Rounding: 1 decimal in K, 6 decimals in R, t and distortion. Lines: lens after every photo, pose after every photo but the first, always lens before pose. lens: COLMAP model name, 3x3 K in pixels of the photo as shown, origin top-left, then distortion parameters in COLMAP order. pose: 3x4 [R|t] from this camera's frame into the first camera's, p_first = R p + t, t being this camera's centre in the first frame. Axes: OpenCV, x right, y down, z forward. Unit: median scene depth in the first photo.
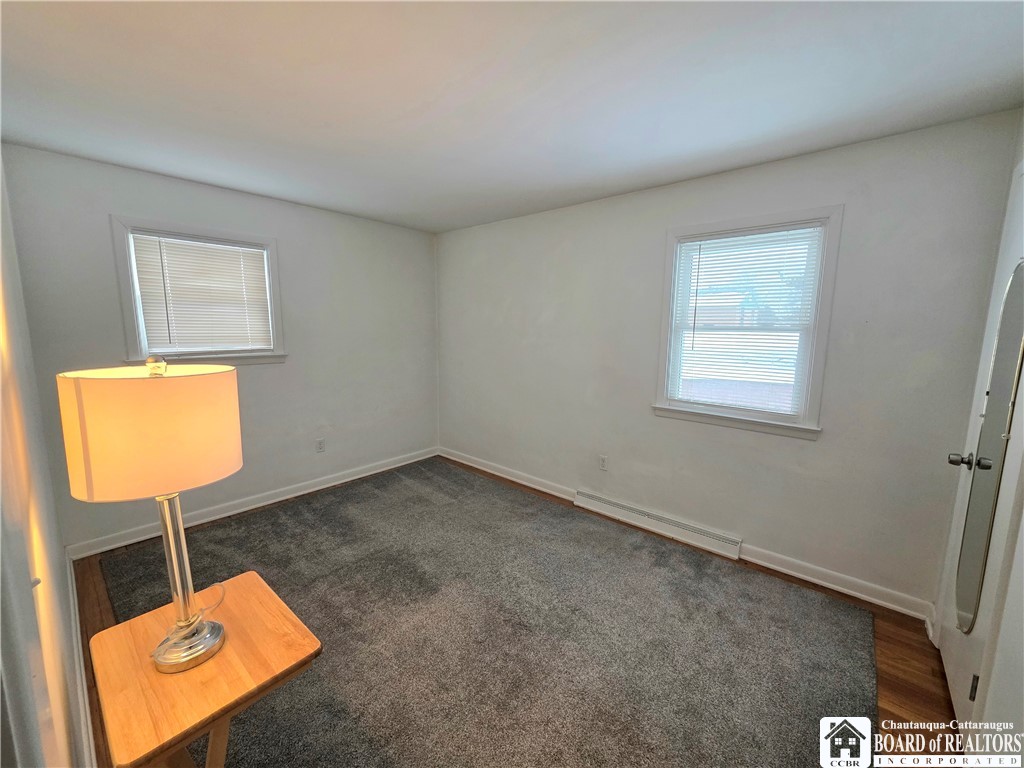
lens RADIAL K [[409.7, 0, 517.3], [0, 409.7, 383.4], [0, 0, 1]] dist [0.000231, -0.000395]
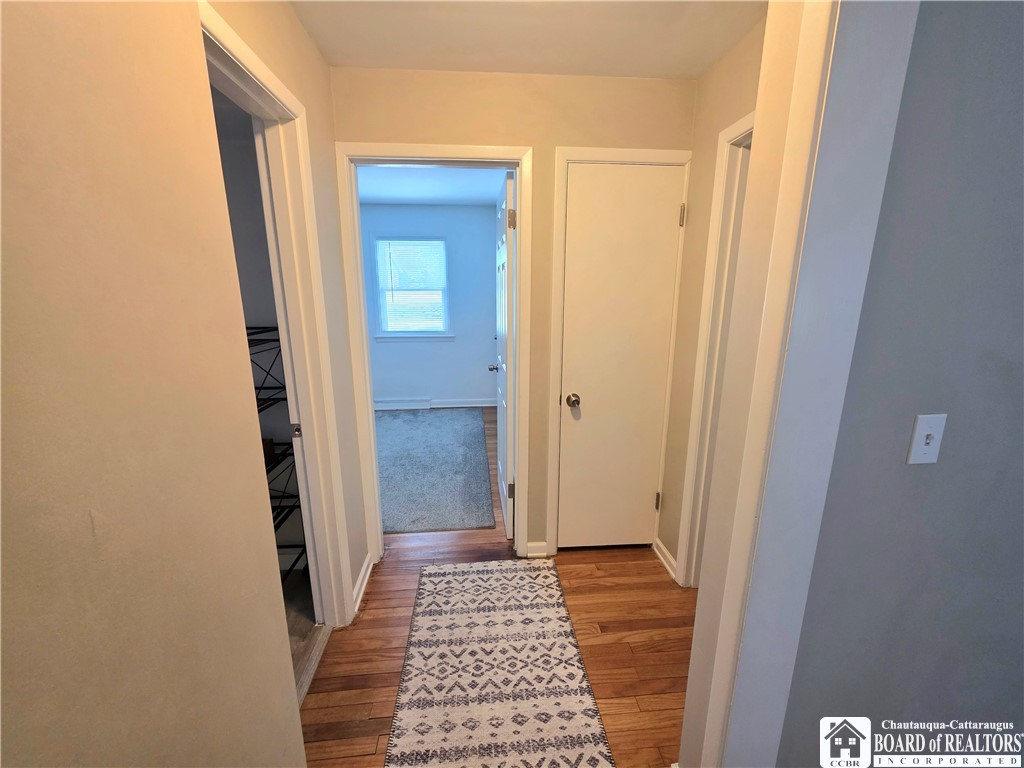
lens RADIAL K [[409.7, 0, 510.6], [0, 409.7, 382.1], [0, 0, 1]] dist [0.000231, -0.000395]
pose [[0.700926, -0.173412, 0.691832, -0.591468], [0.114327, 0.984767, 0.131008, 0.099694], [-0.704012, -0.012732, 0.710074, -0.746263]]
